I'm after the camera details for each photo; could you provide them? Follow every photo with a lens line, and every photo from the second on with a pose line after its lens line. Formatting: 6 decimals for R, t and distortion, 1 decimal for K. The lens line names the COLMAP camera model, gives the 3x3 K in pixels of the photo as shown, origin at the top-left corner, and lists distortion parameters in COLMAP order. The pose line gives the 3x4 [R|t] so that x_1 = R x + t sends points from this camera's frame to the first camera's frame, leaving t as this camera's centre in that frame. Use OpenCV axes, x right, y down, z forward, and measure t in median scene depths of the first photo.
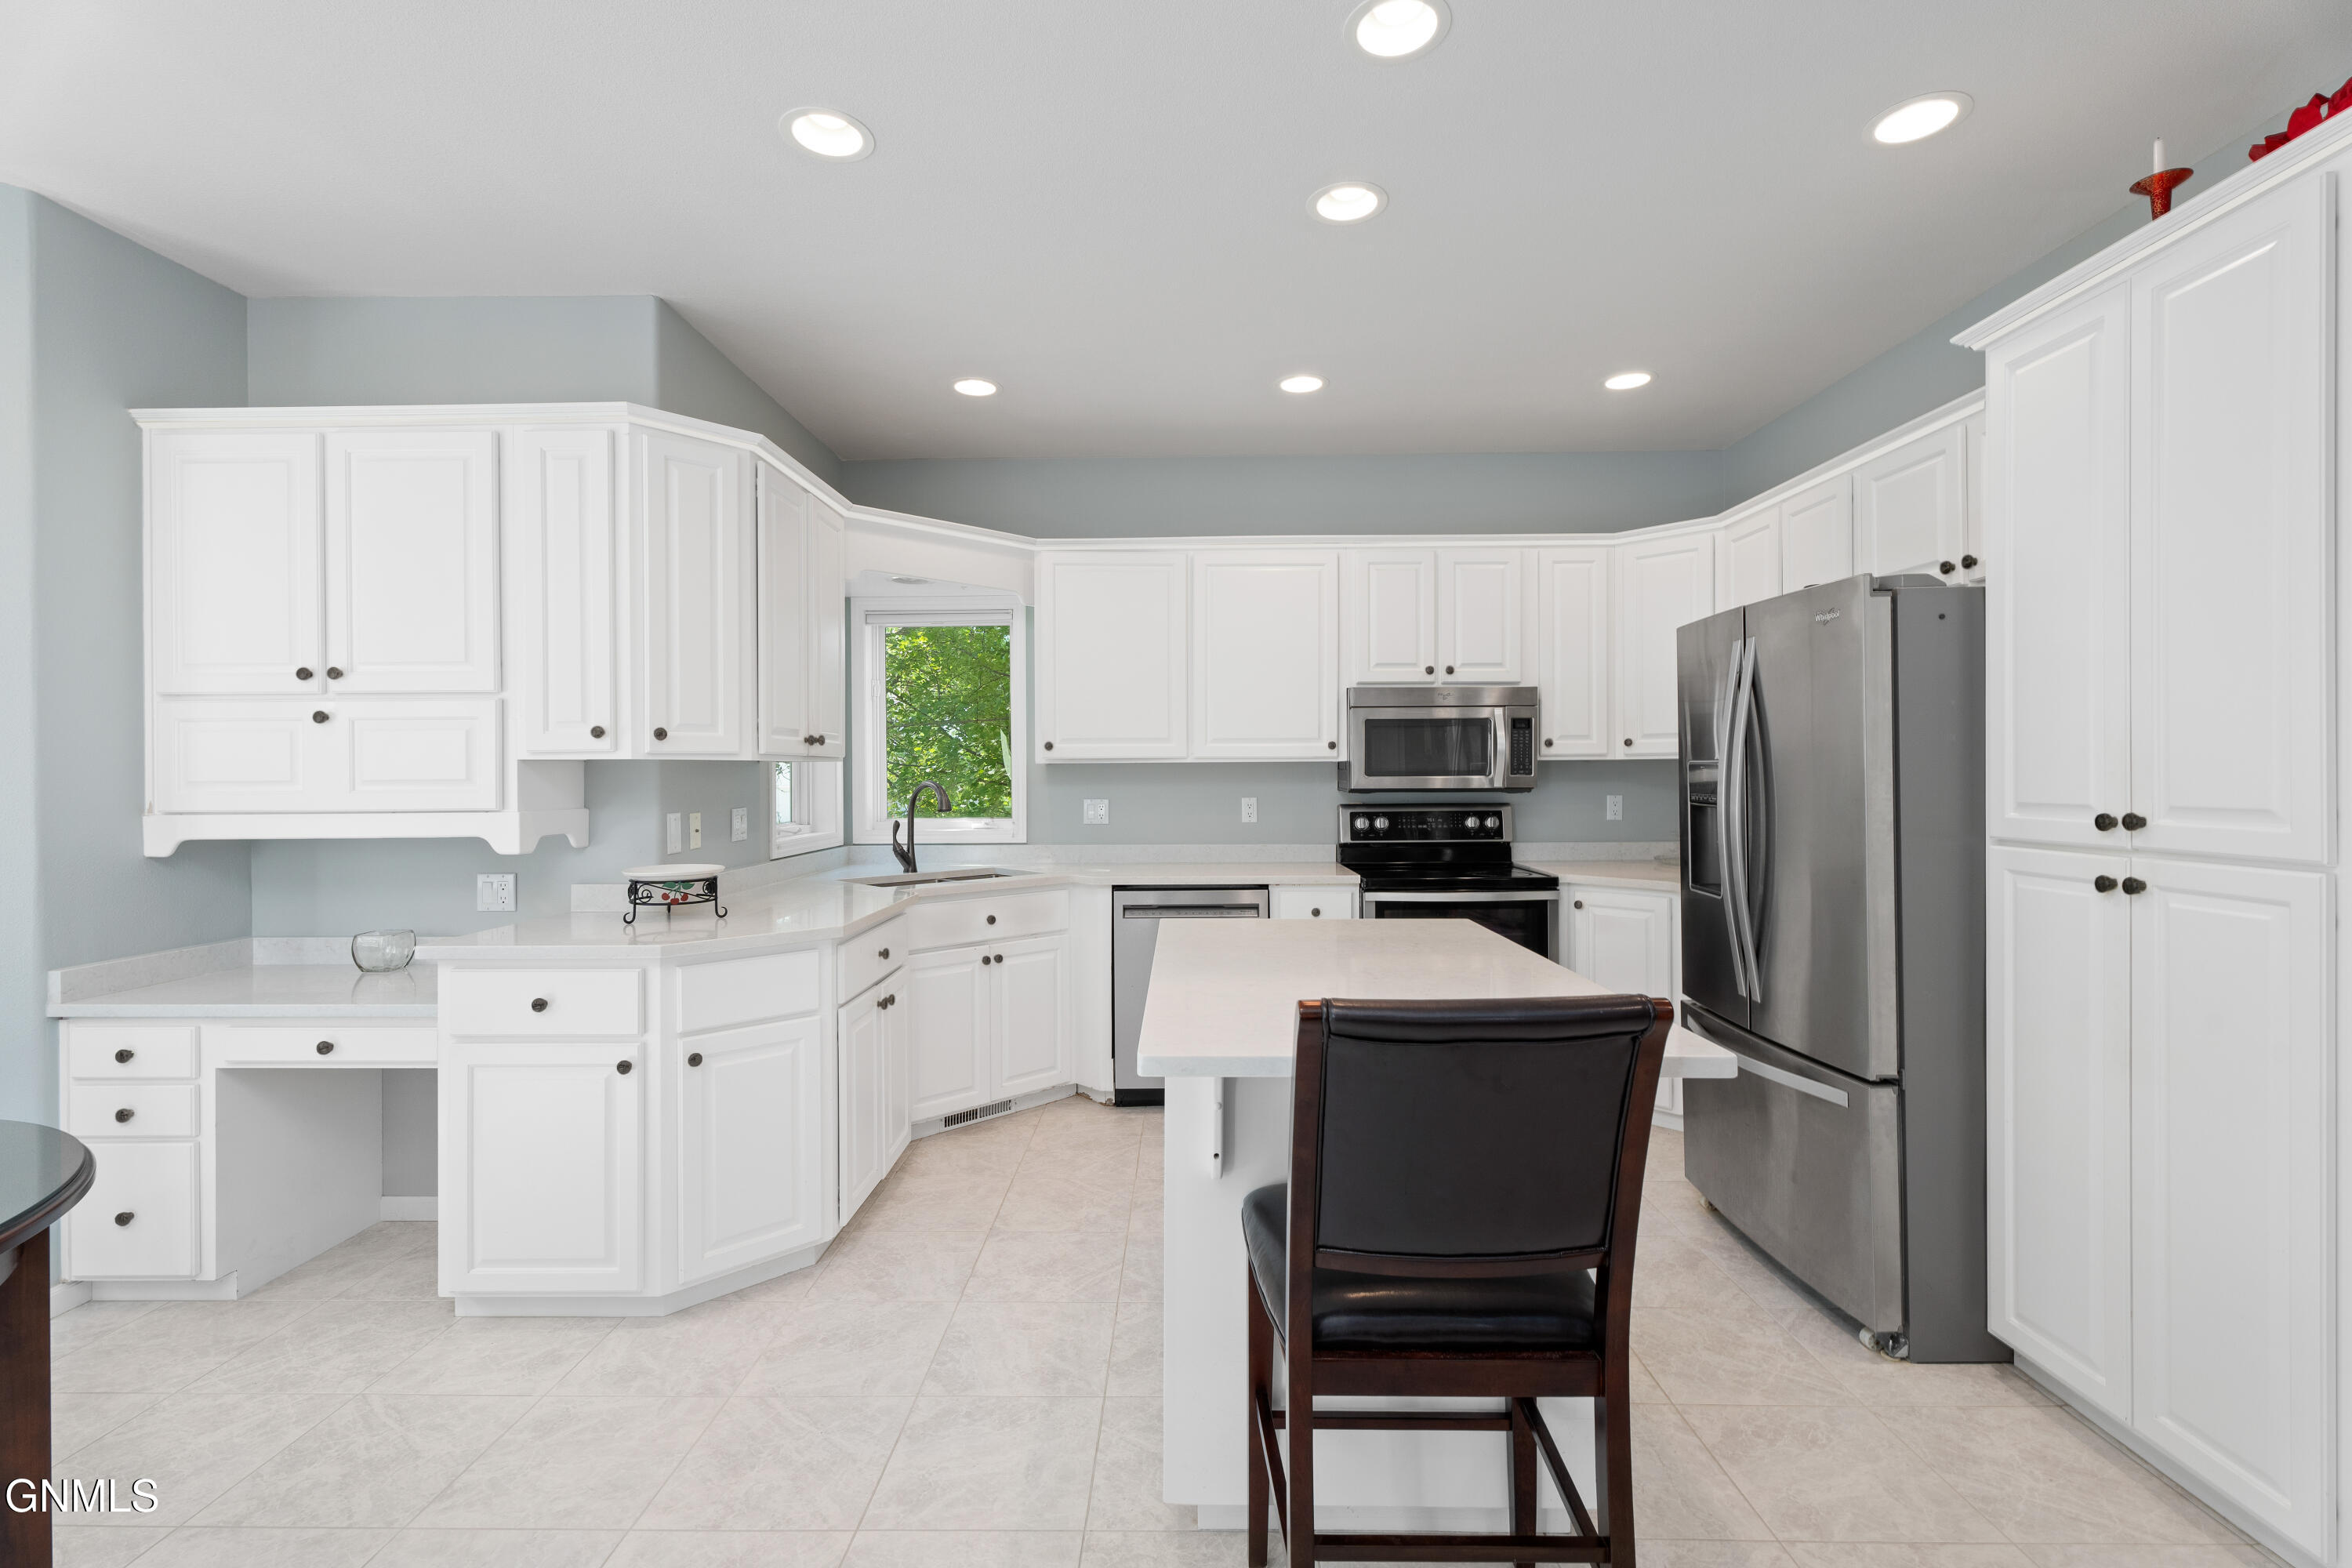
lens RADIAL K [[1054.7, 0, 1171.7], [0, 1054.7, 782.2], [0, 0, 1]] dist [0.005875, -0.001633]
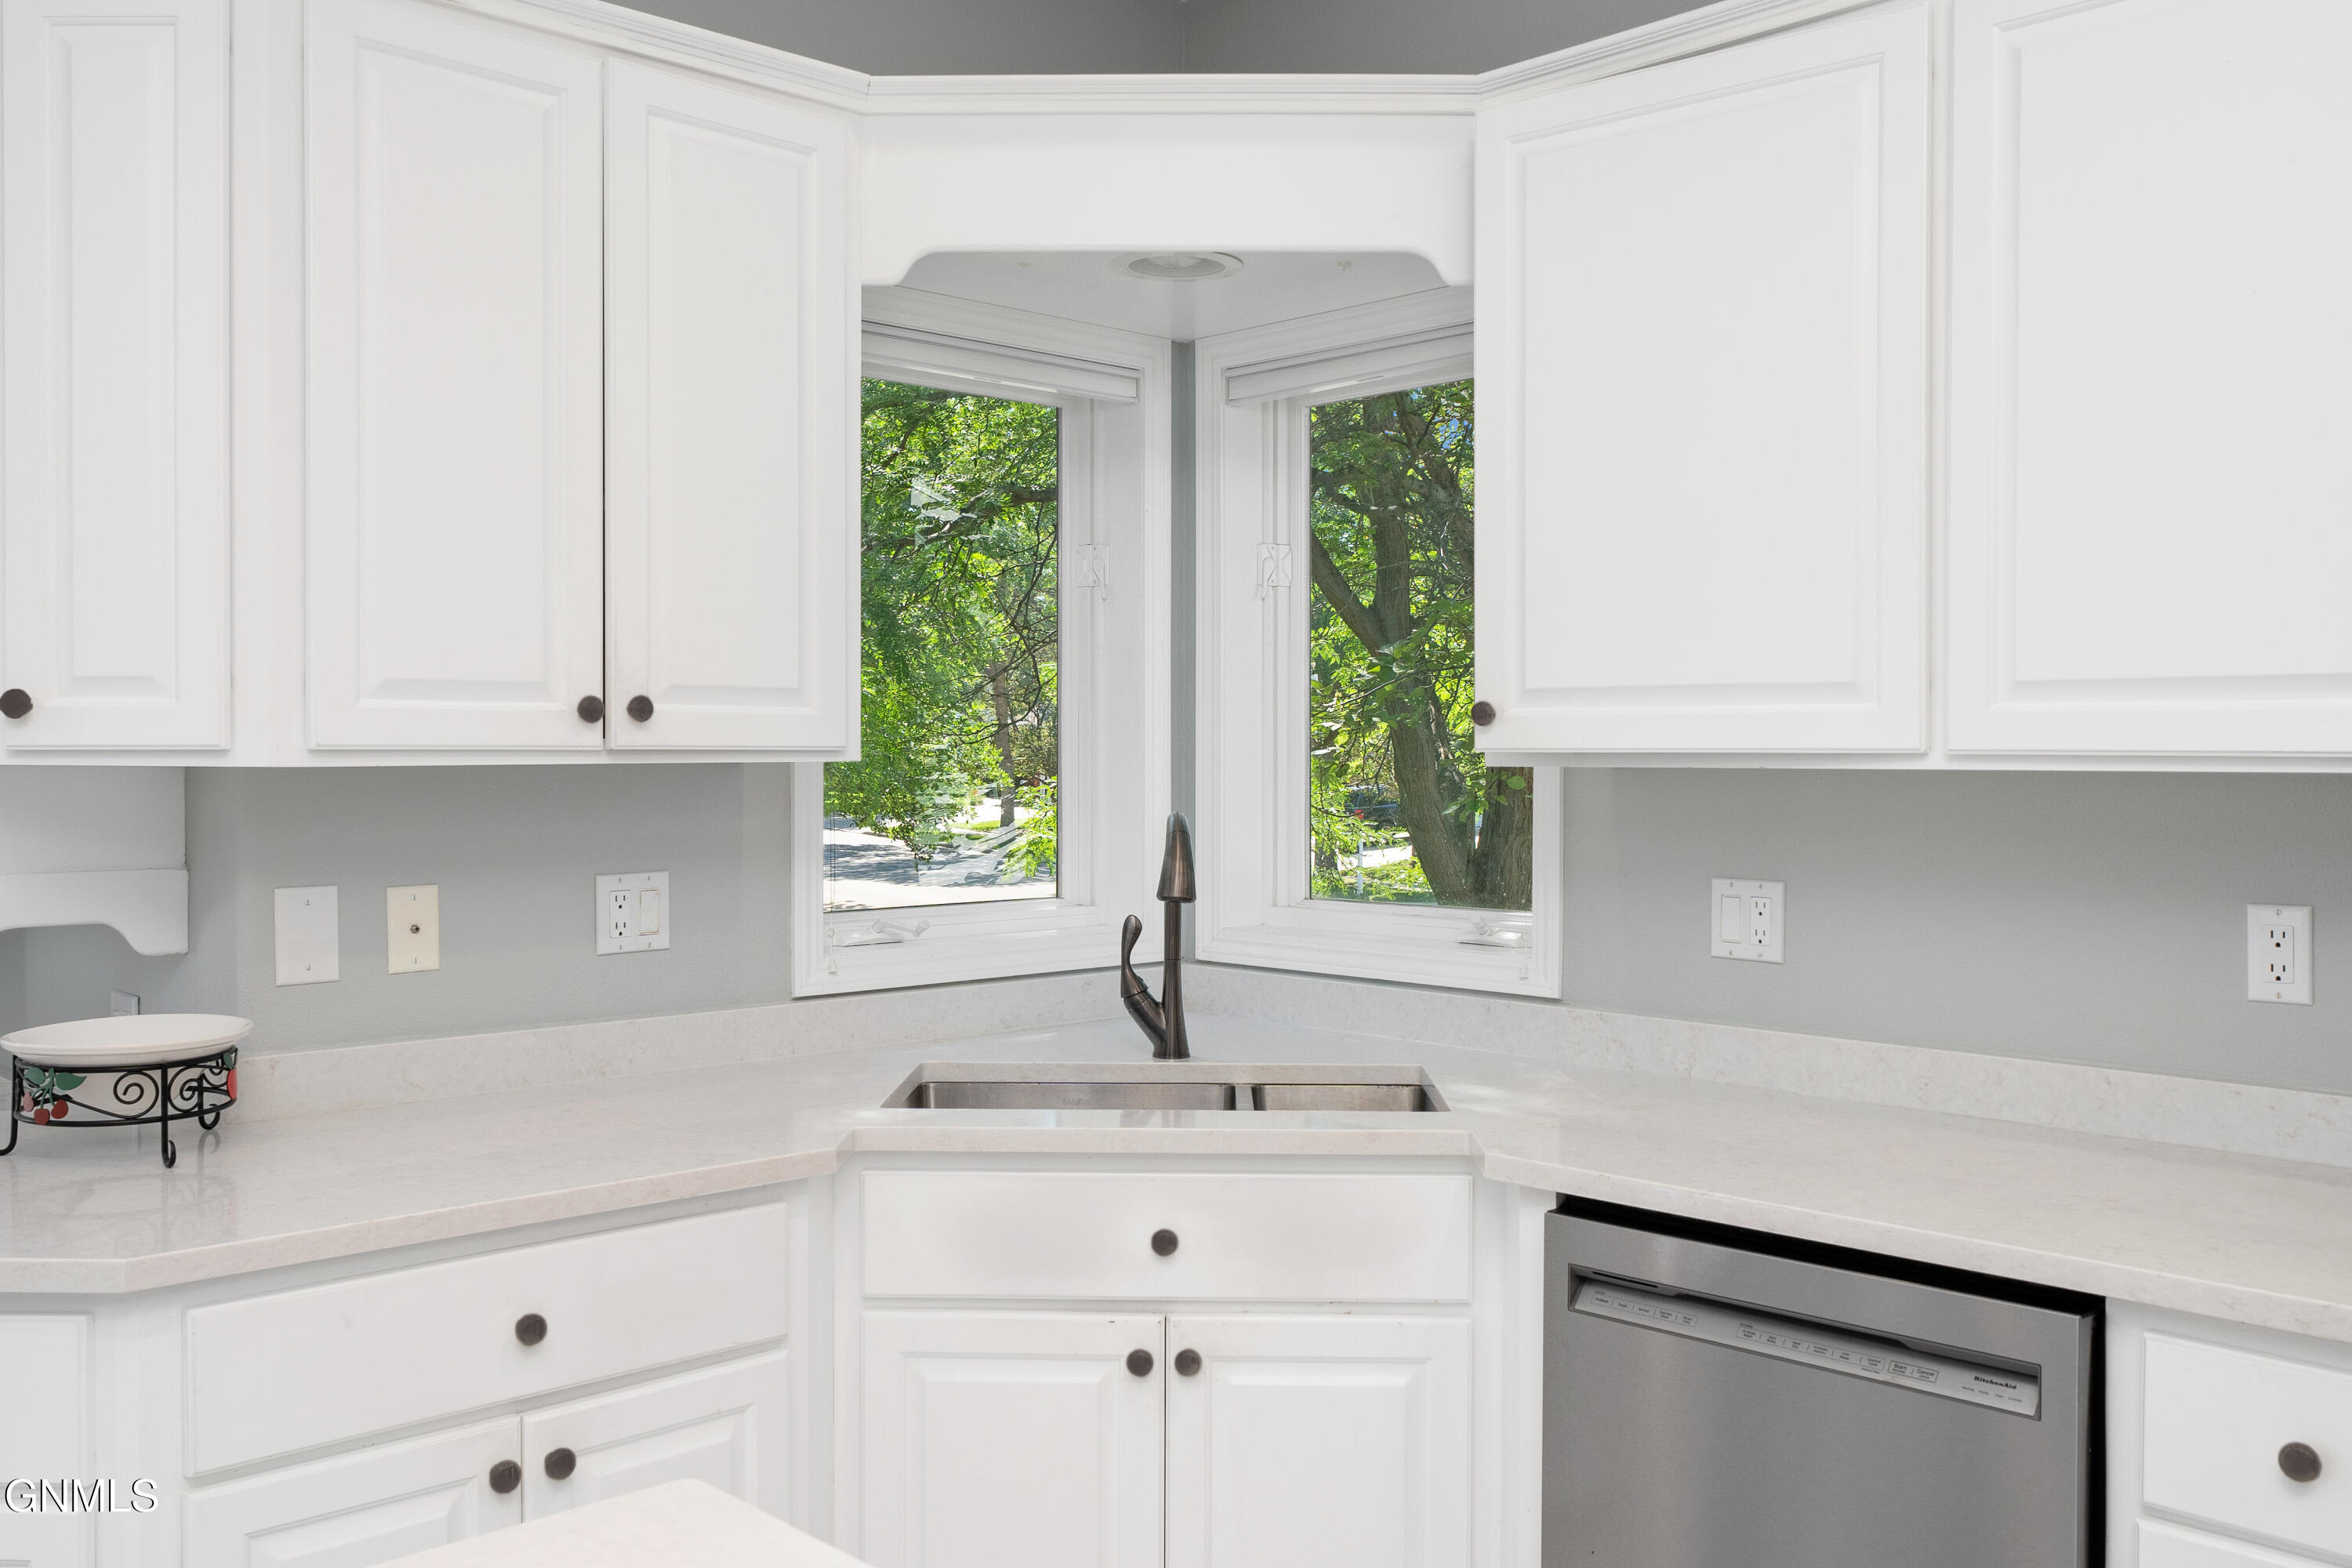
lens RADIAL K [[1995.3, 0, 1188.4], [0, 1995.3, 787.6], [0, 0, 1]] dist [-0.003759, -0.001433]
pose [[0.709675, 0.019772, -0.704251, 0.338432], [-0.011946, 0.999800, 0.016032, -0.027823], [0.704428, -0.002964, 0.709770, 0.699464]]
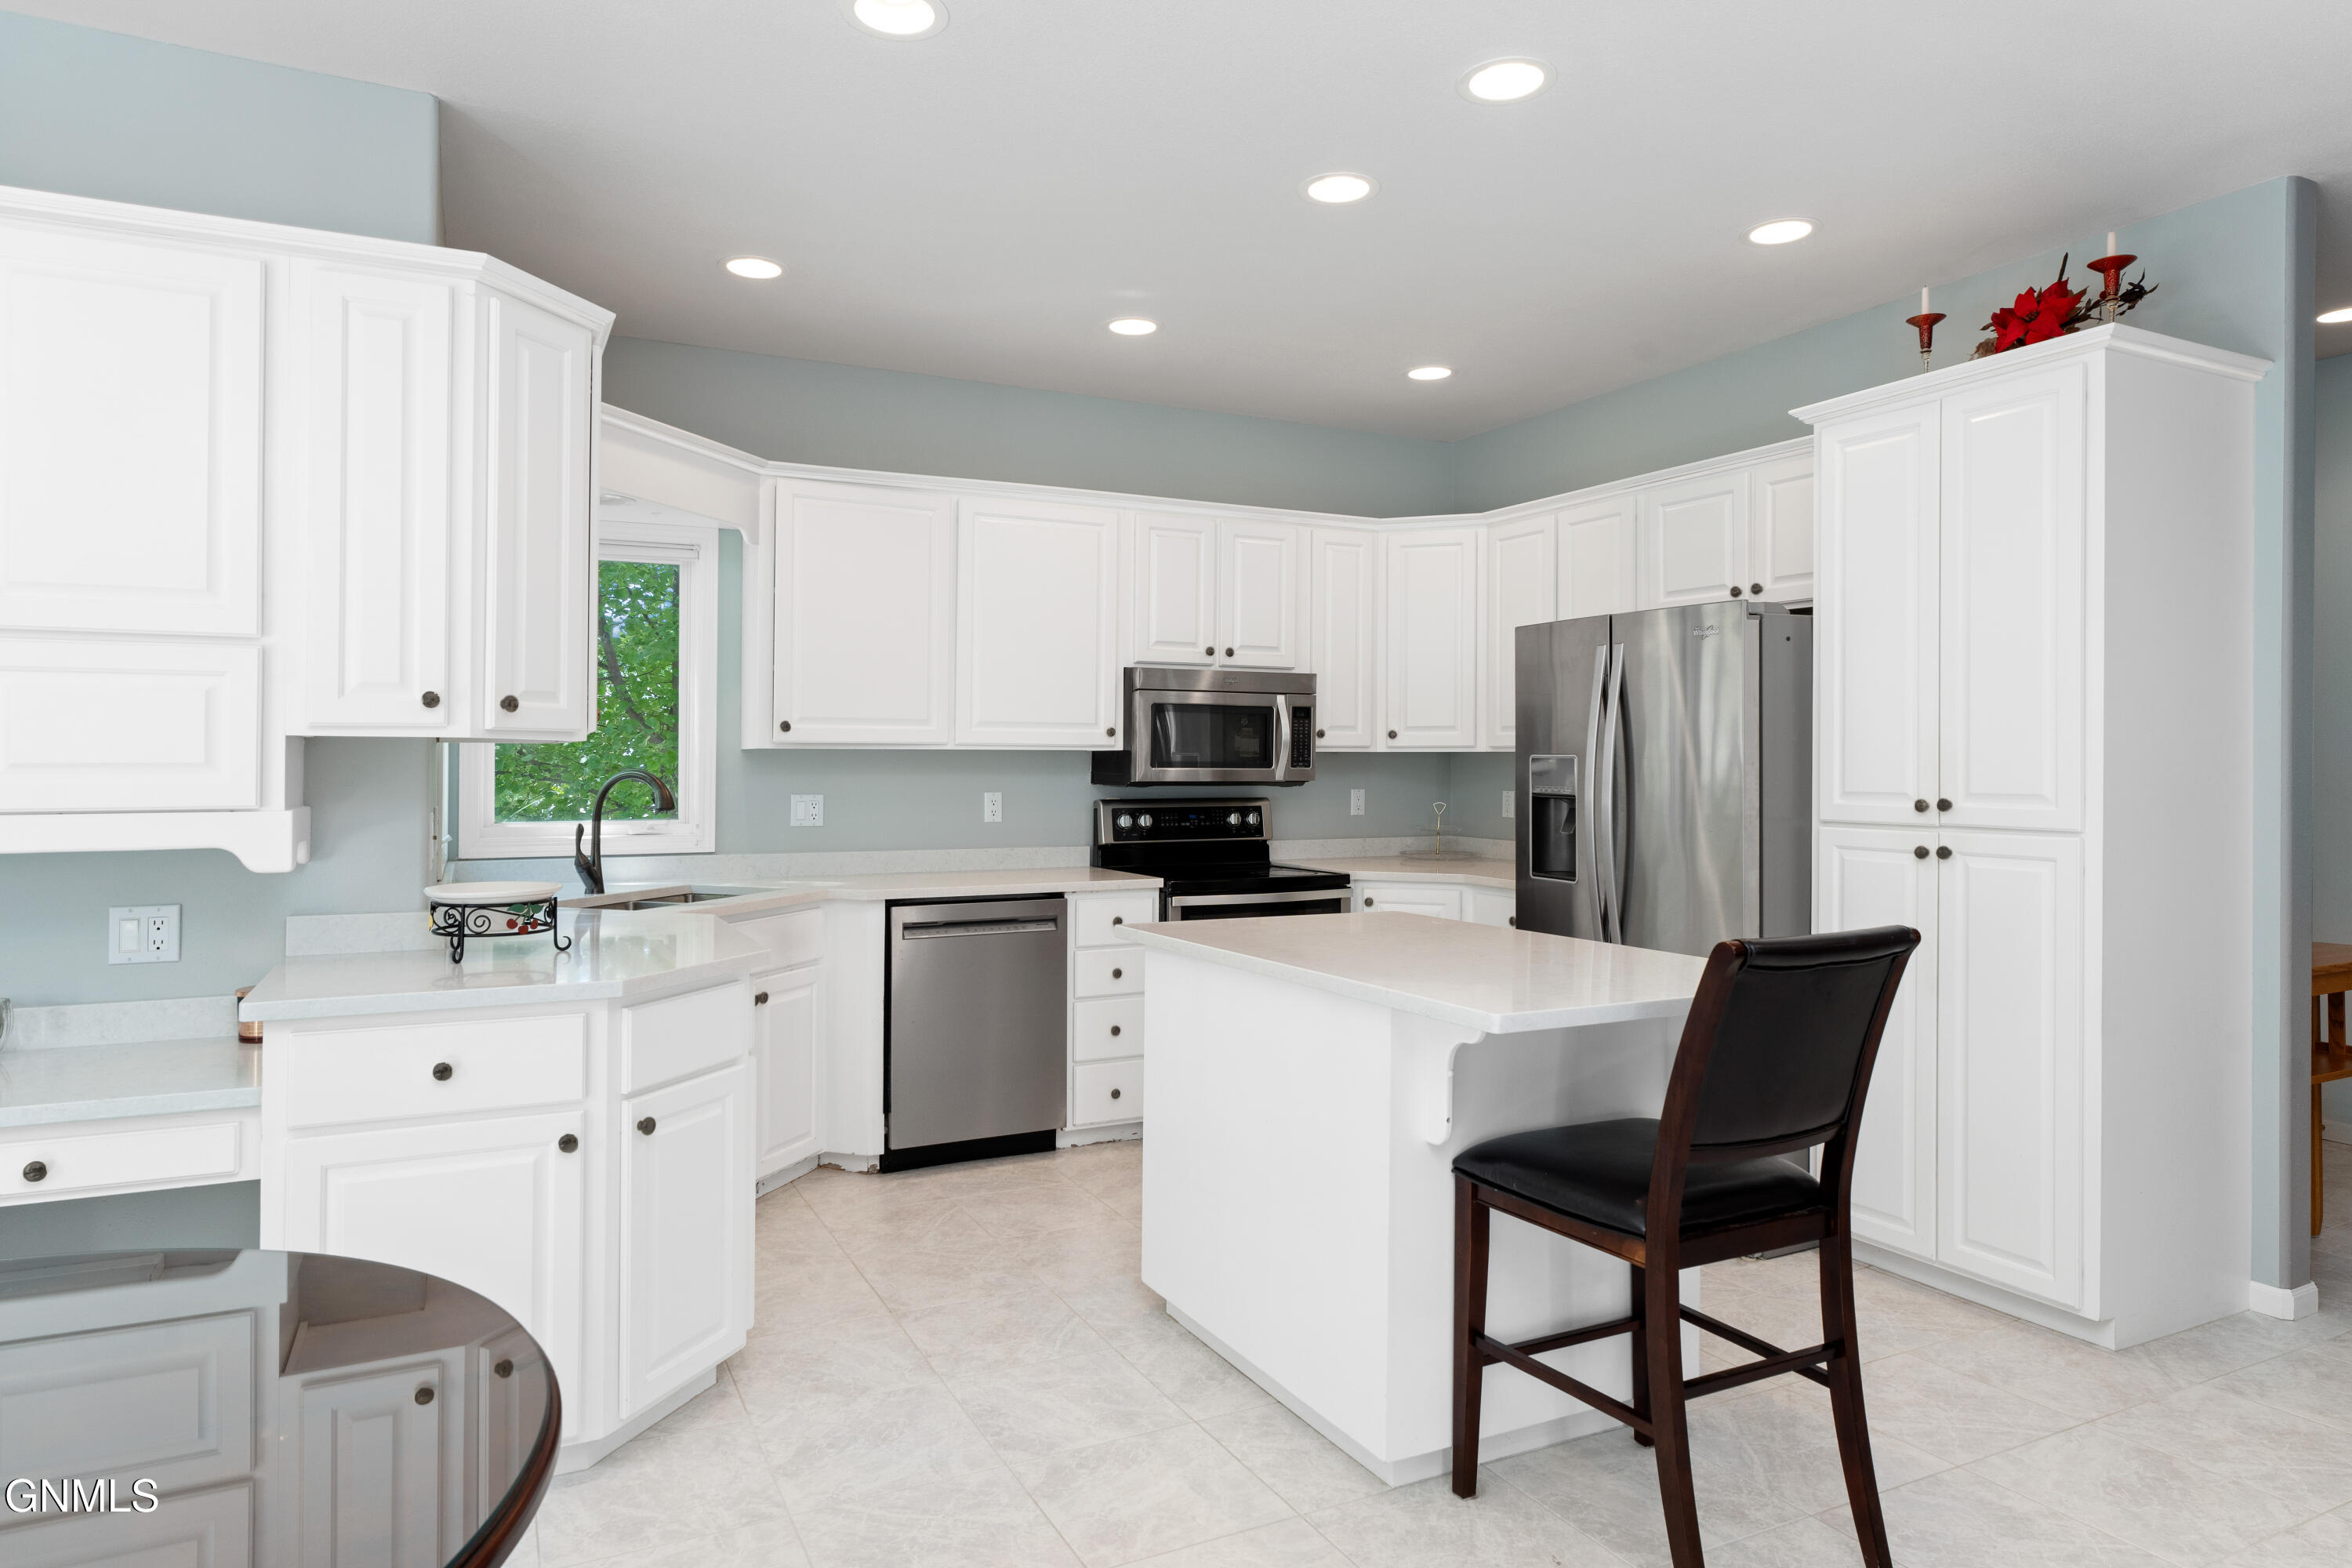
lens RADIAL K [[1408.7, 0, 1158.8], [0, 1408.7, 769.7], [0, 0, 1]] dist [-0.006772, 0.004440]
pose [[0.888749, 0.005992, 0.458355, -0.479658], [-0.003813, 0.999977, -0.005679, 0.004049], [-0.458378, 0.003299, 0.888751, -0.075681]]
